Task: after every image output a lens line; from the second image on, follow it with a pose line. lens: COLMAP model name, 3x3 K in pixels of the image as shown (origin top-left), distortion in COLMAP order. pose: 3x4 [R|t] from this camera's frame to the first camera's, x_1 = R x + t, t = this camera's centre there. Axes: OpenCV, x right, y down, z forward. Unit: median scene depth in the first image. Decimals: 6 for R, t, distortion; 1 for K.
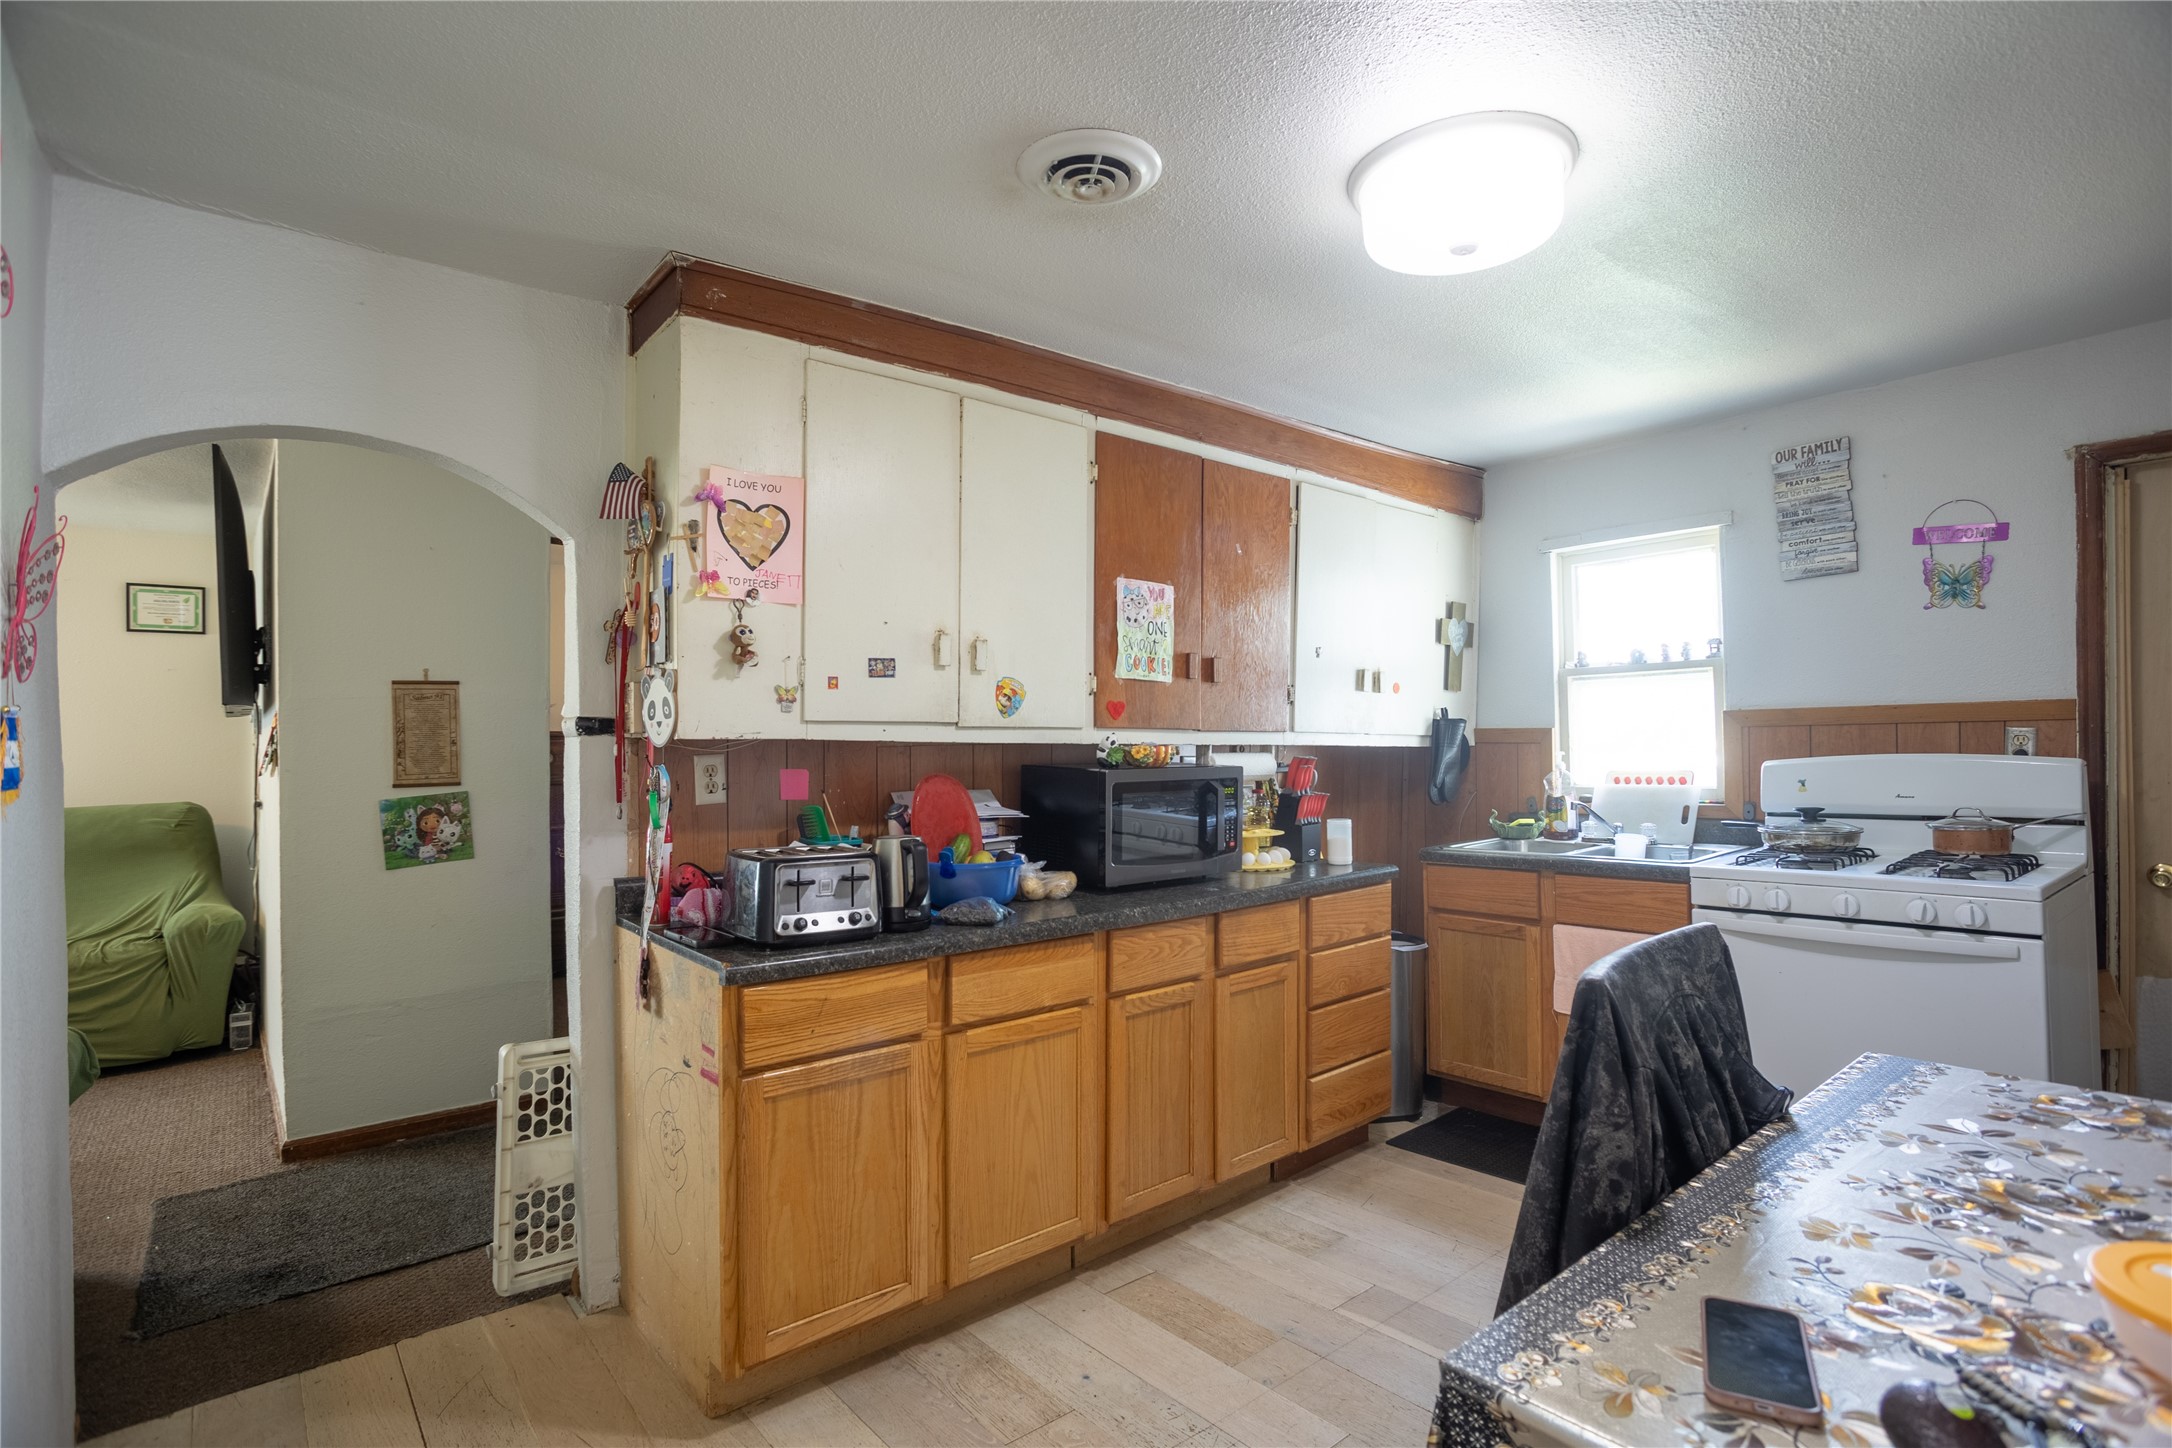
lens RADIAL K [[1073.6, 0, 1102.0], [0, 1073.6, 730.2], [0, 0, 1]] dist [-0.031018, 0.005202]
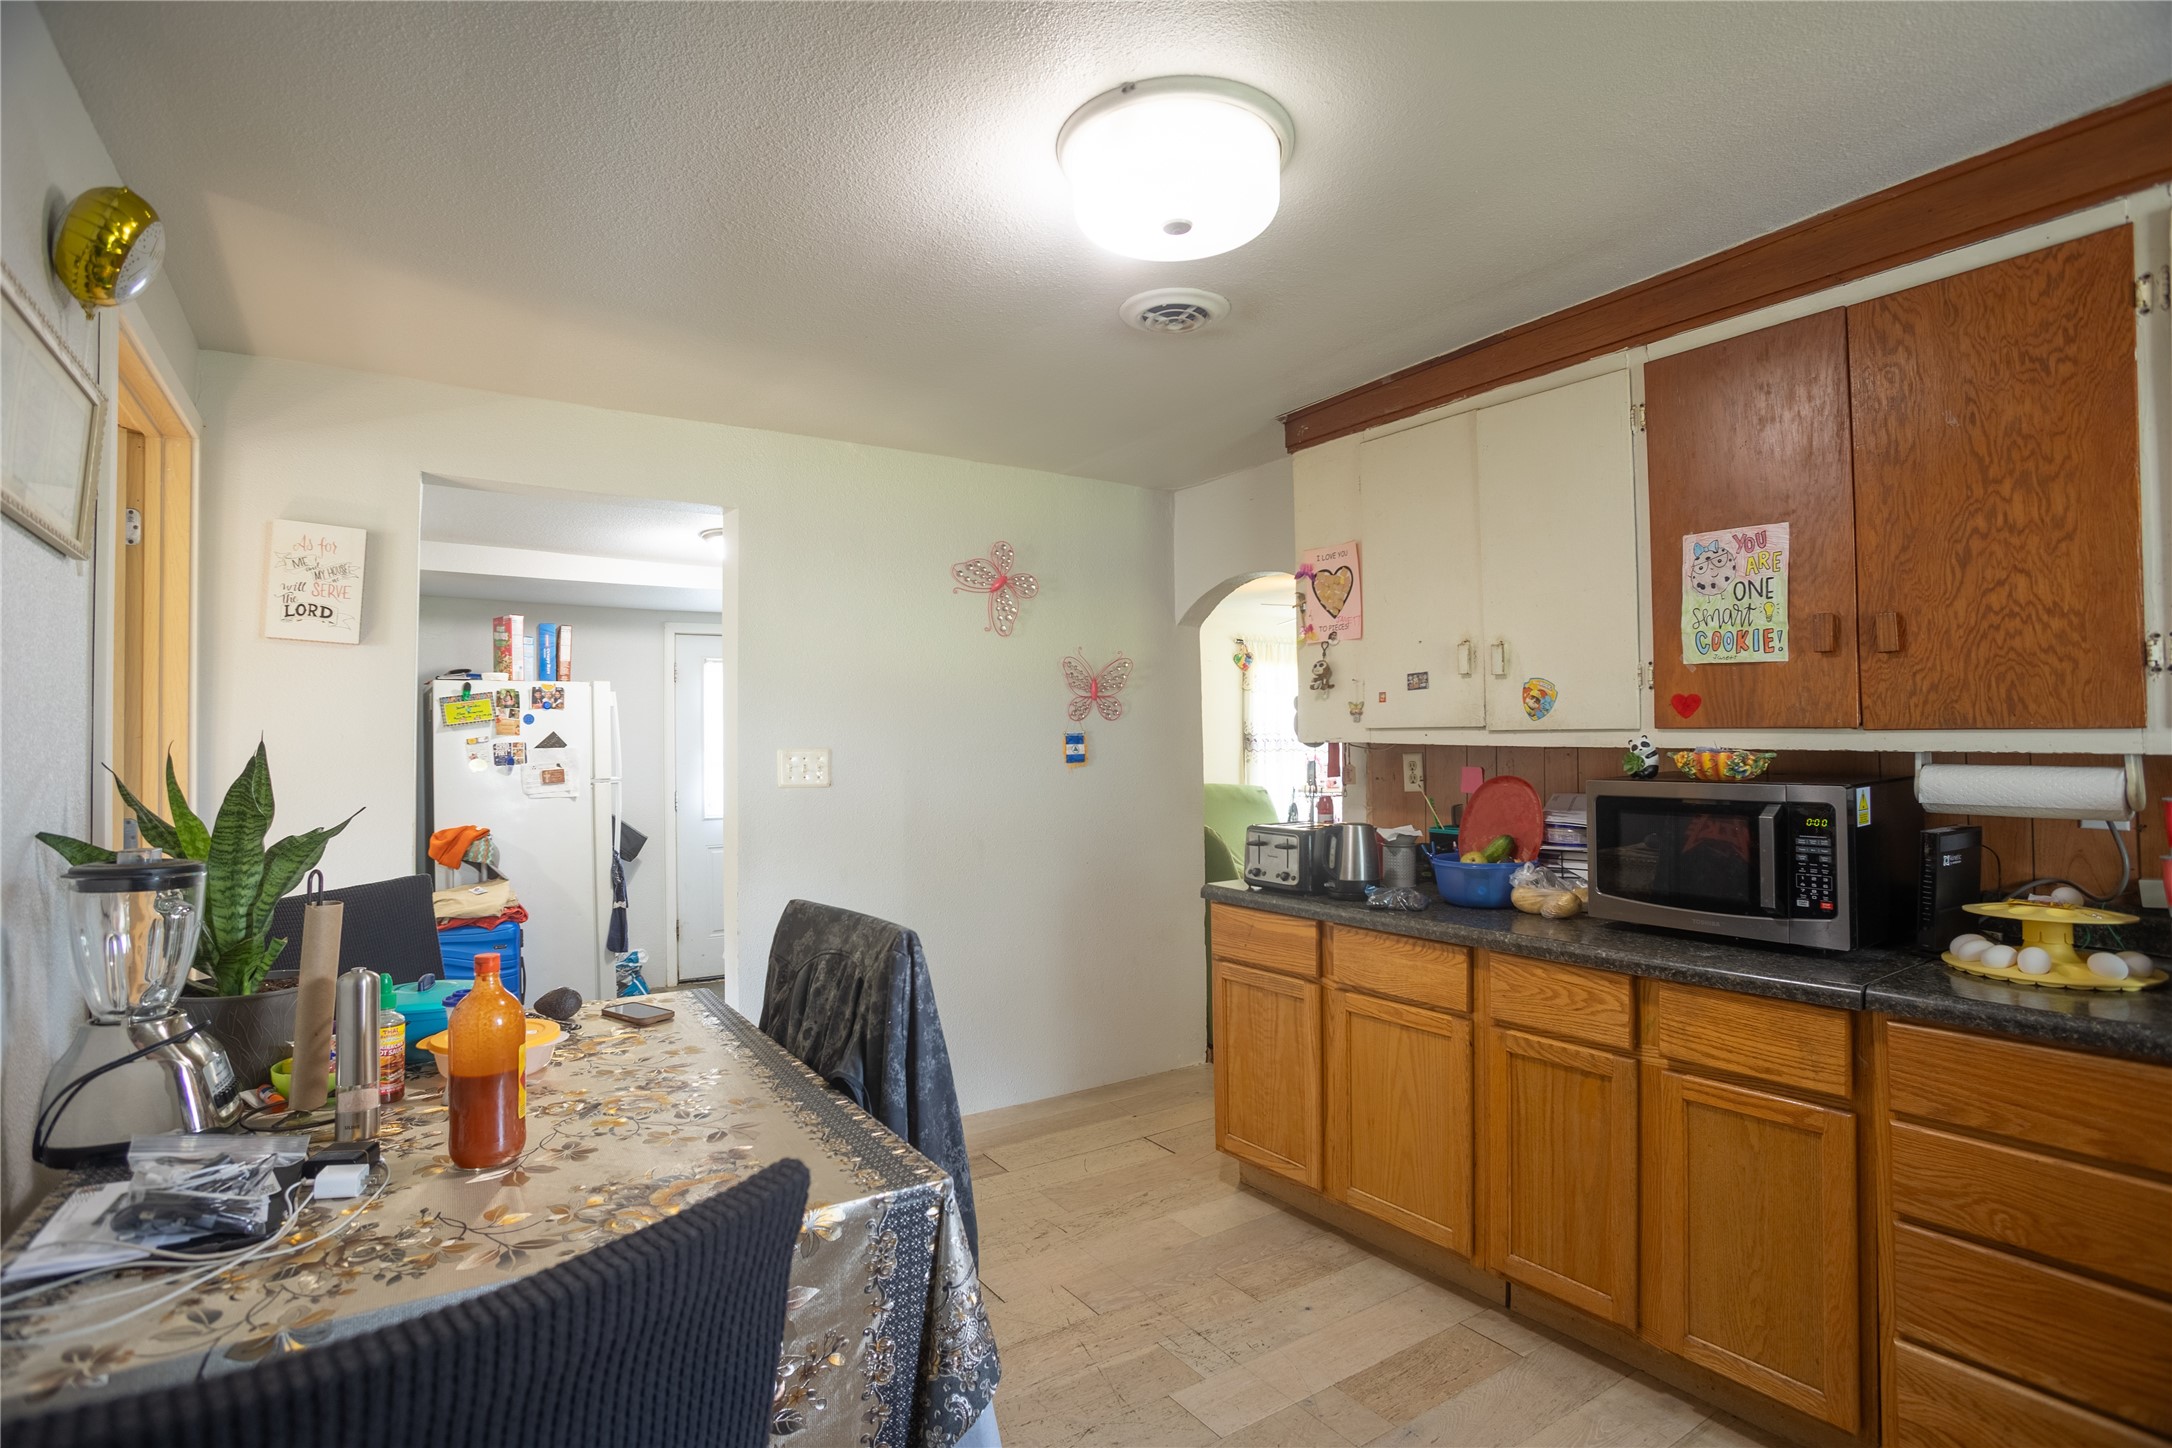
lens RADIAL K [[1073.6, 0, 1085.6], [0, 1073.6, 726.8], [0, 0, 1]] dist [-0.031018, 0.005202]
pose [[-0.105703, -0.004585, -0.994387, 0.933819], [0.020513, 0.999767, -0.006790, -0.008036], [0.994186, -0.021116, -0.105585, 0.731863]]
